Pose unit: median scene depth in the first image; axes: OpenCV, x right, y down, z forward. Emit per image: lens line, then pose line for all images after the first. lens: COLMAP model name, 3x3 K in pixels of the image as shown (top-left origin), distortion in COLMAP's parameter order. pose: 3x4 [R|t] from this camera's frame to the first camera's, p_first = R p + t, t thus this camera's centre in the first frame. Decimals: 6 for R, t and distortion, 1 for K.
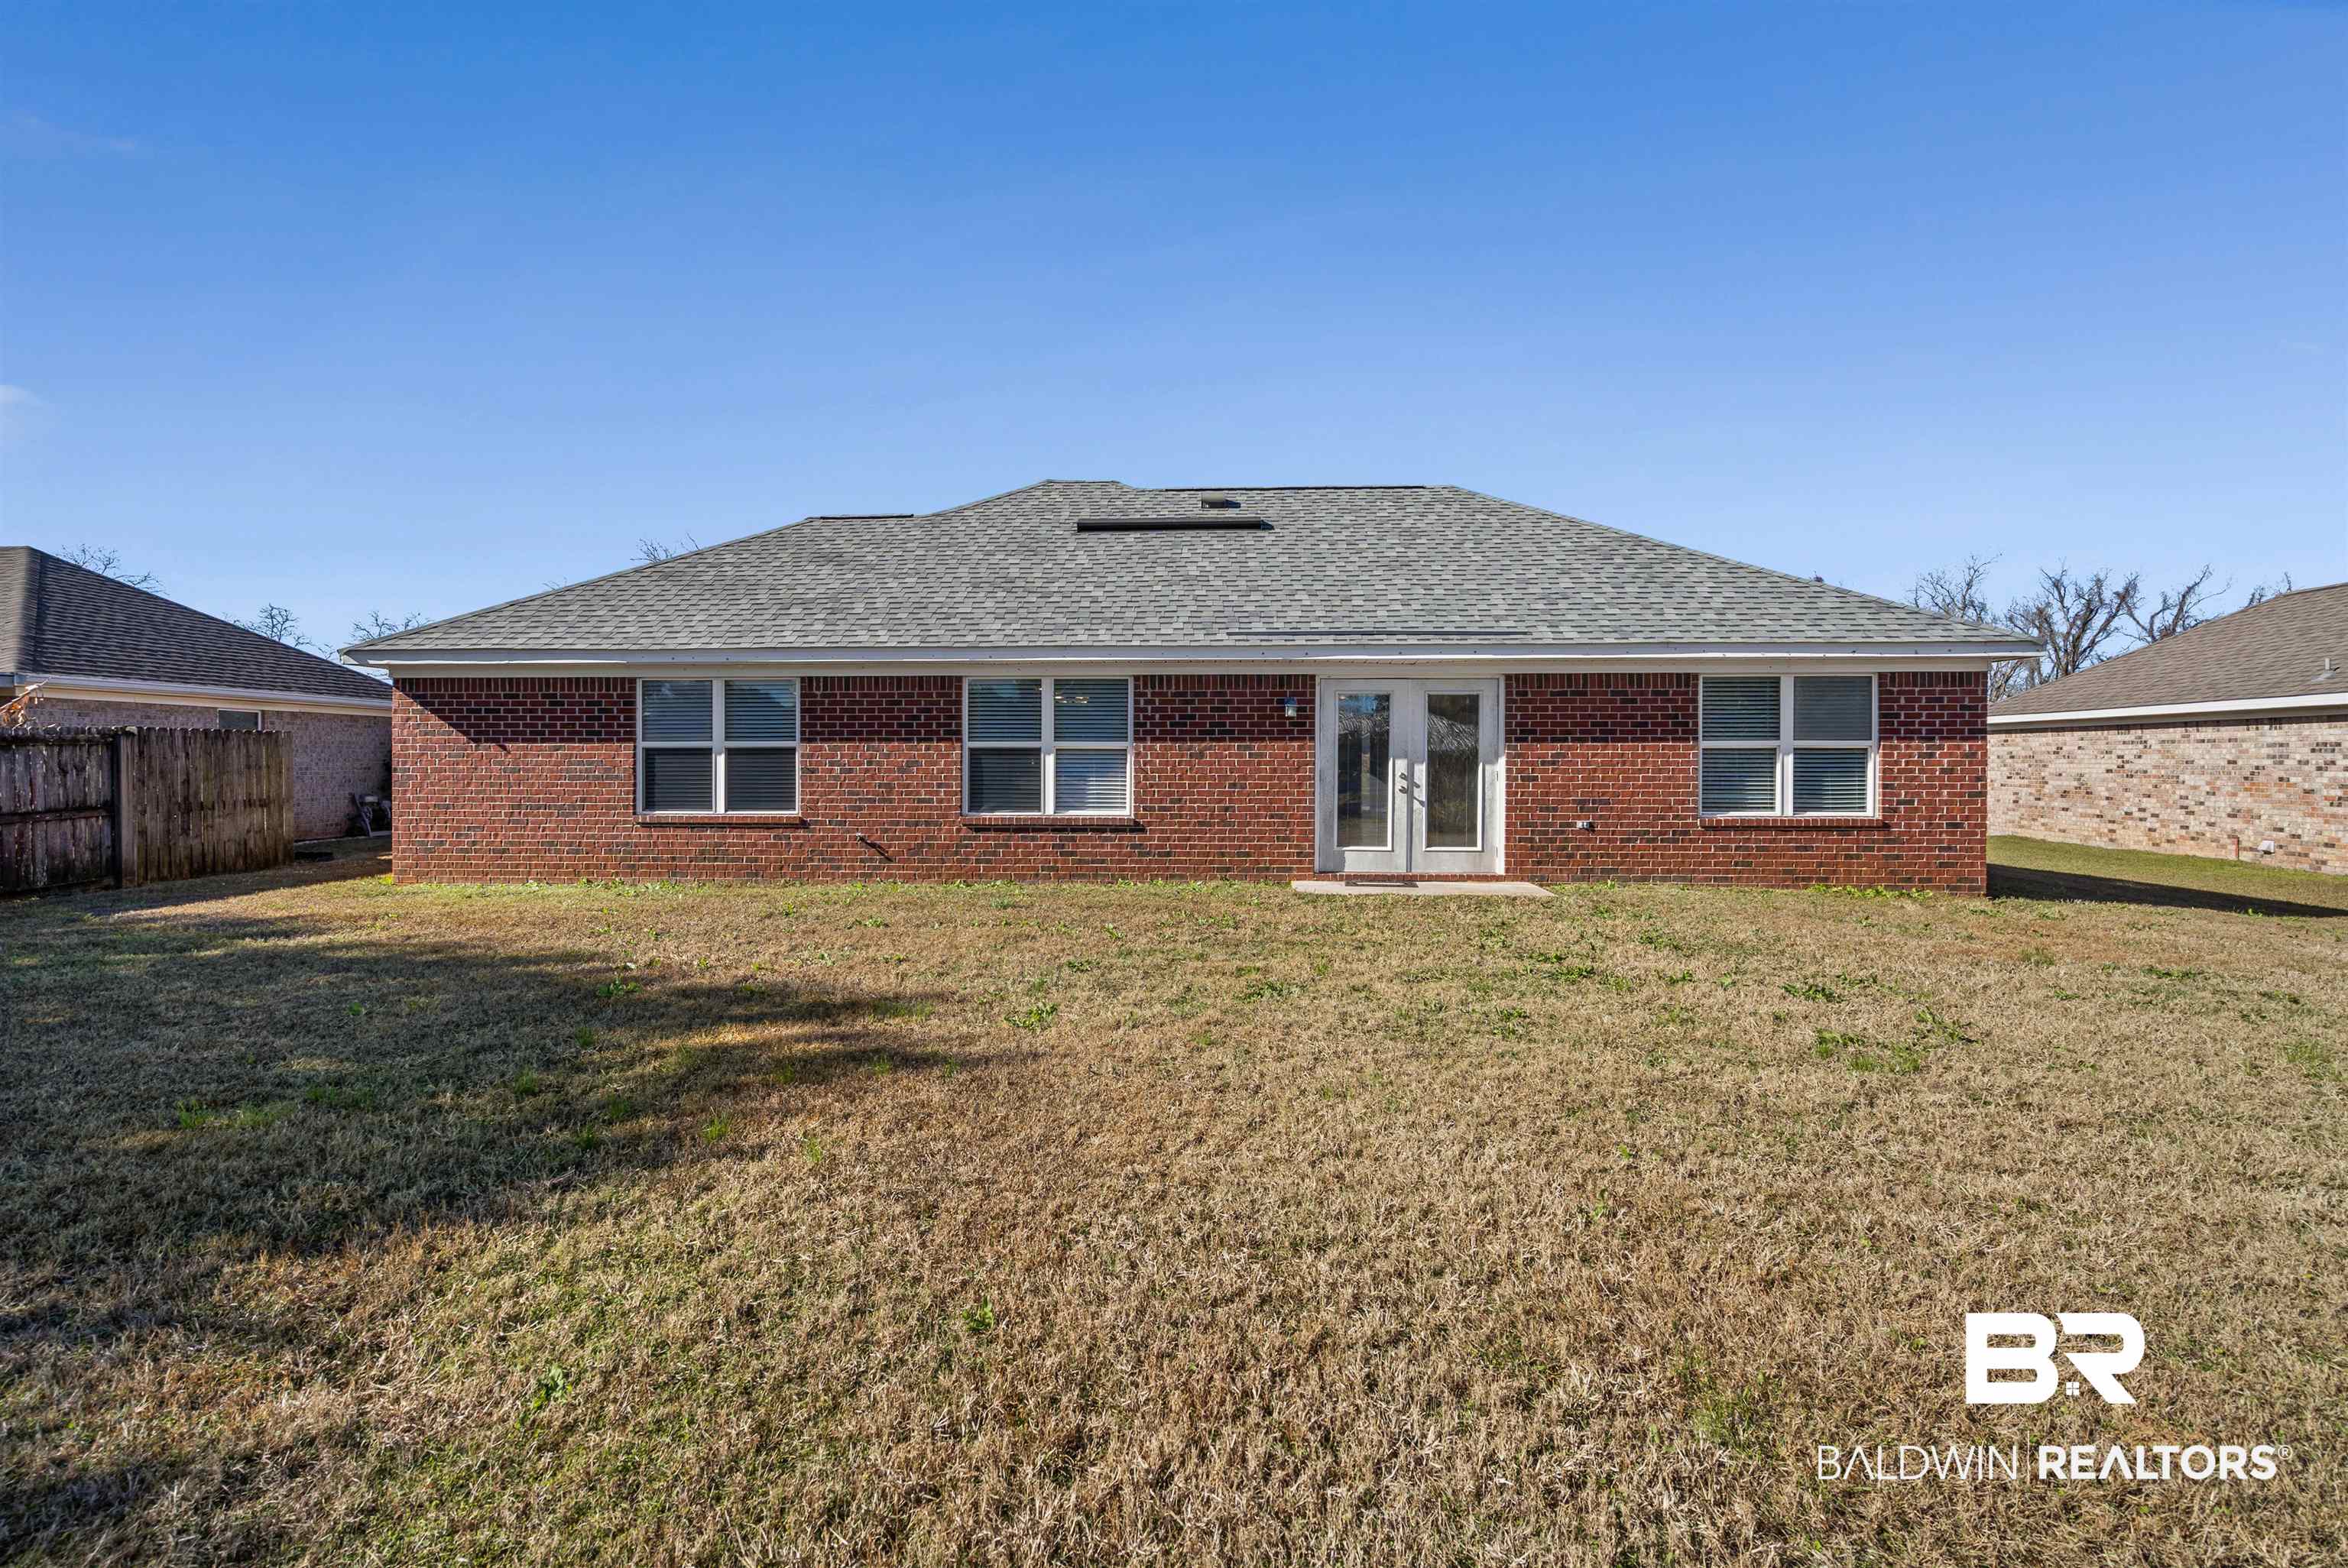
lens RADIAL K [[1111.3, 0, 1176.9], [0, 1111.3, 771.9], [0, 0, 1]] dist [-0.003732, 0.000940]
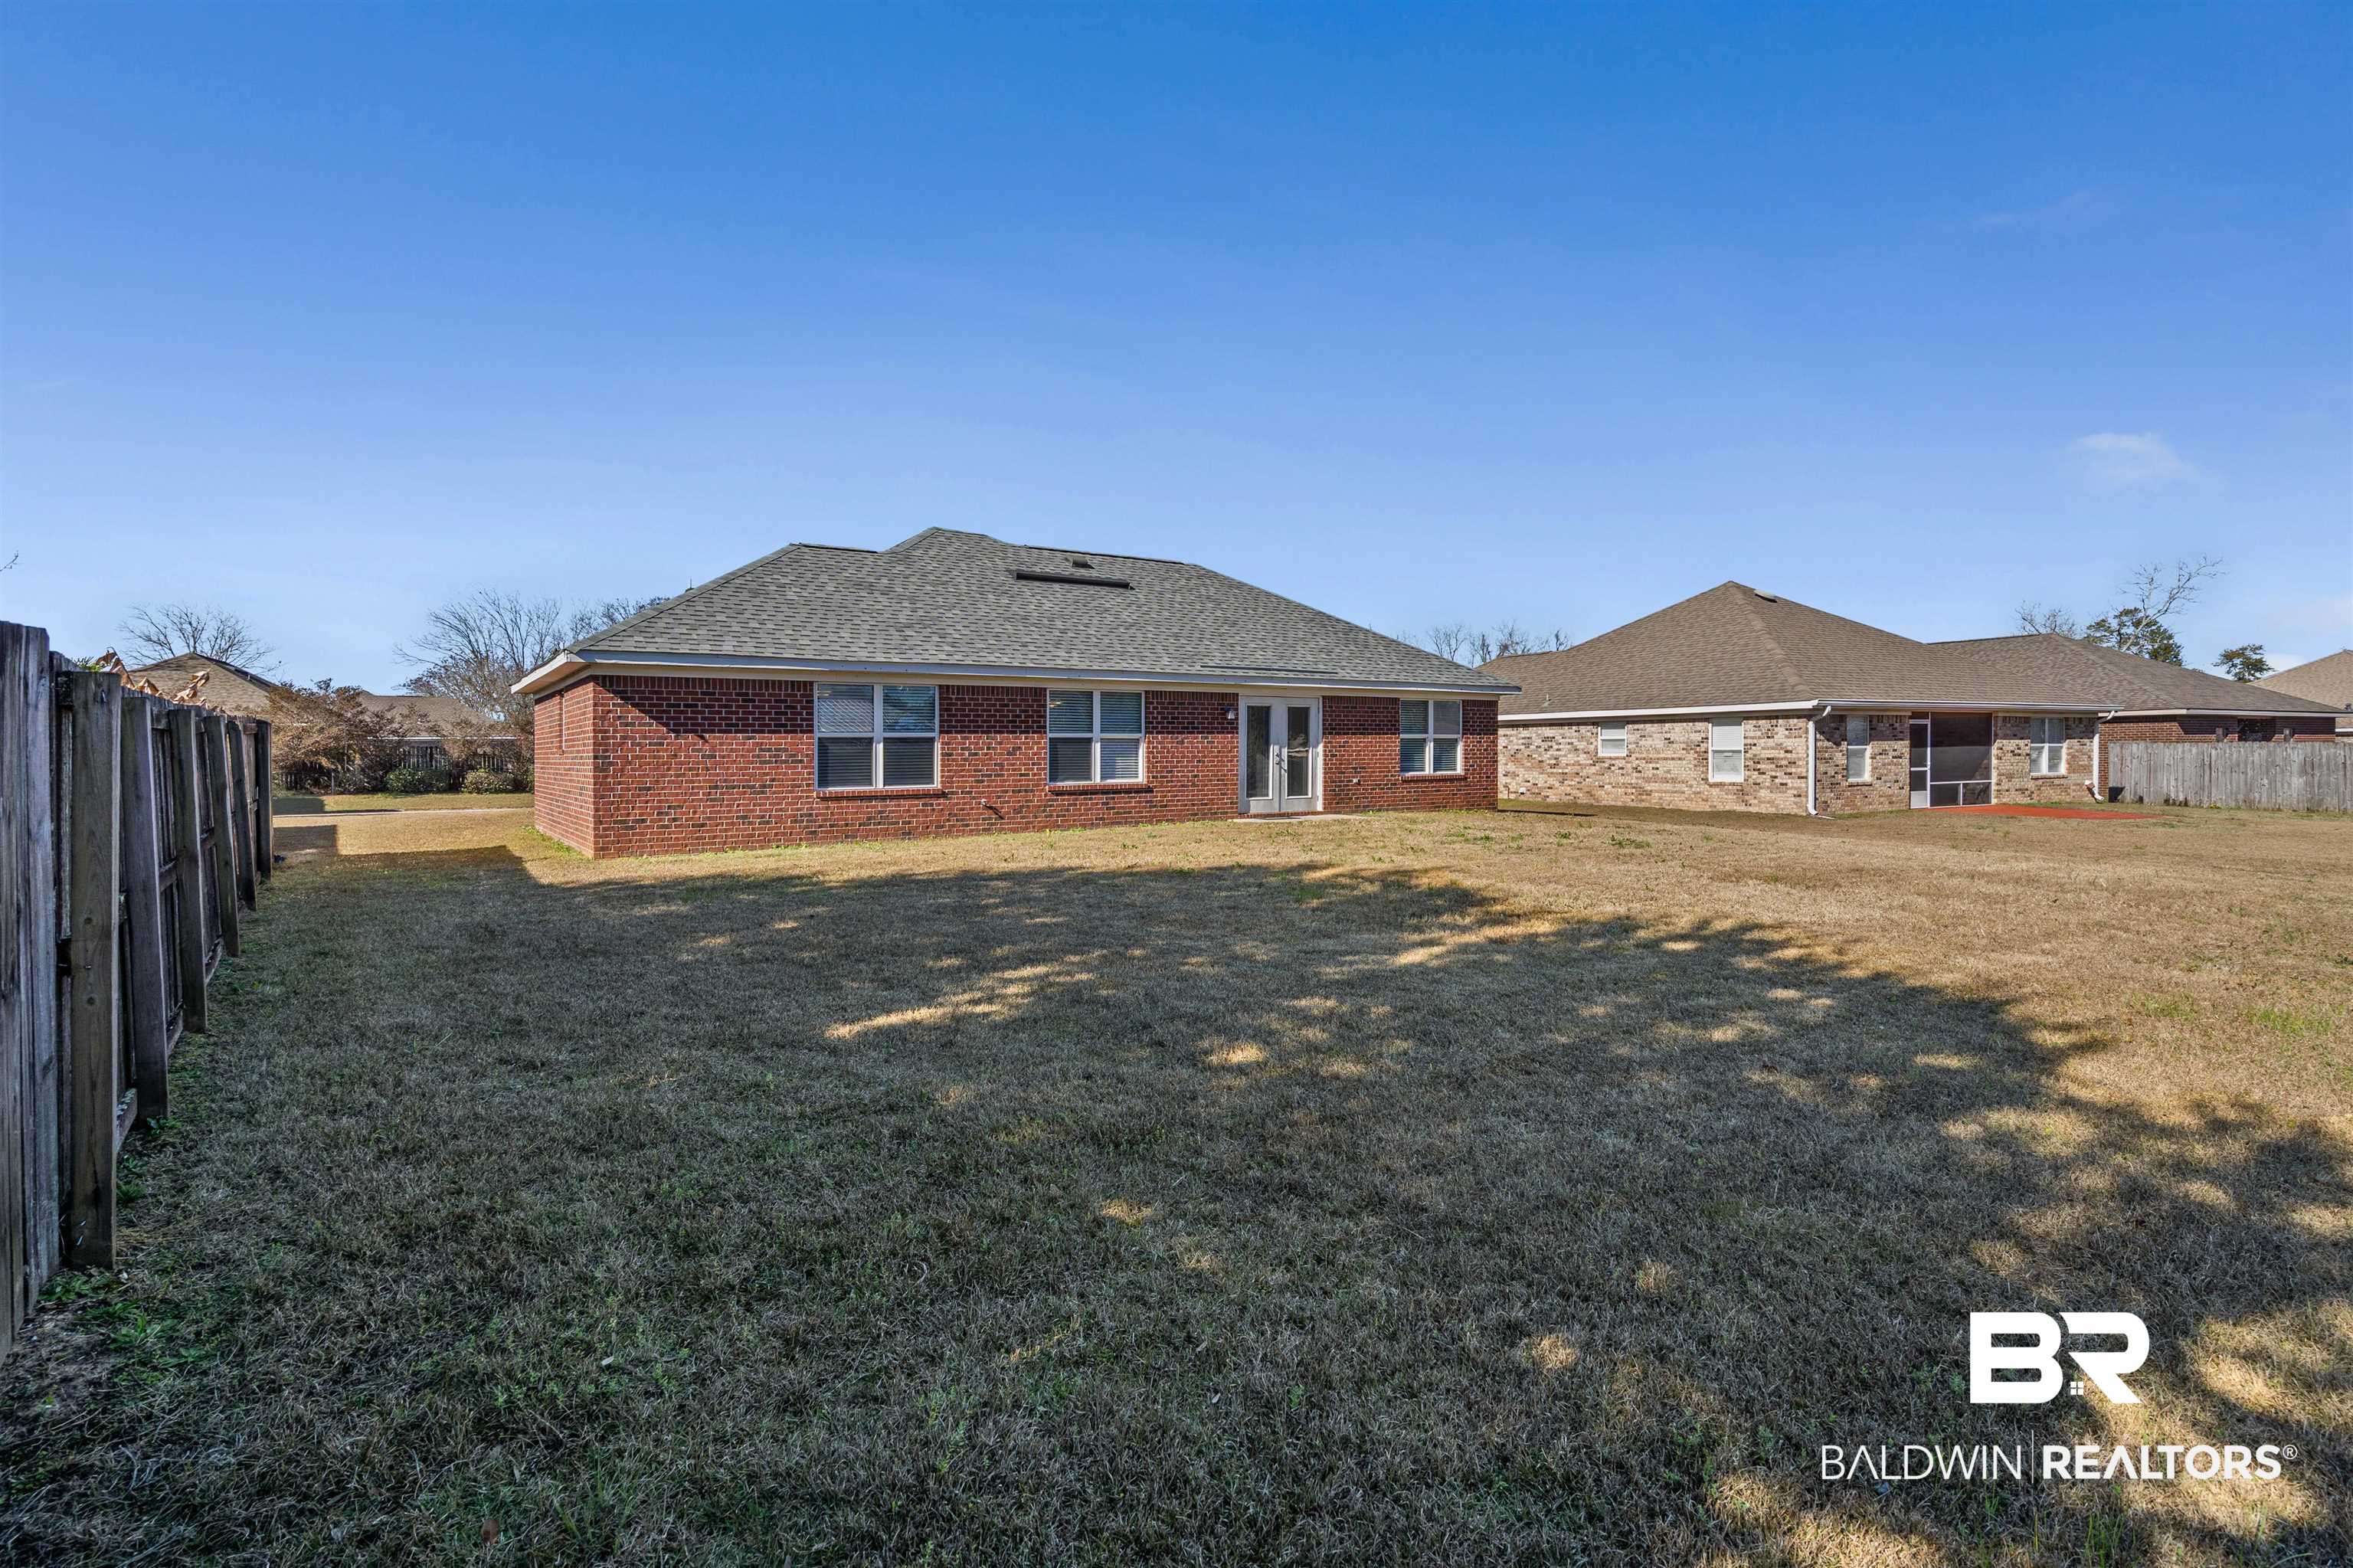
lens RADIAL K [[1113.8, 0, 1172.0], [0, 1113.8, 776.1], [0, 0, 1]] dist [-0.003732, 0.000940]
pose [[0.798533, -0.019778, 0.601626, -0.932333], [0.016788, 0.999803, 0.010585, 0.015508], [-0.601717, 0.001647, 0.798708, -0.248379]]
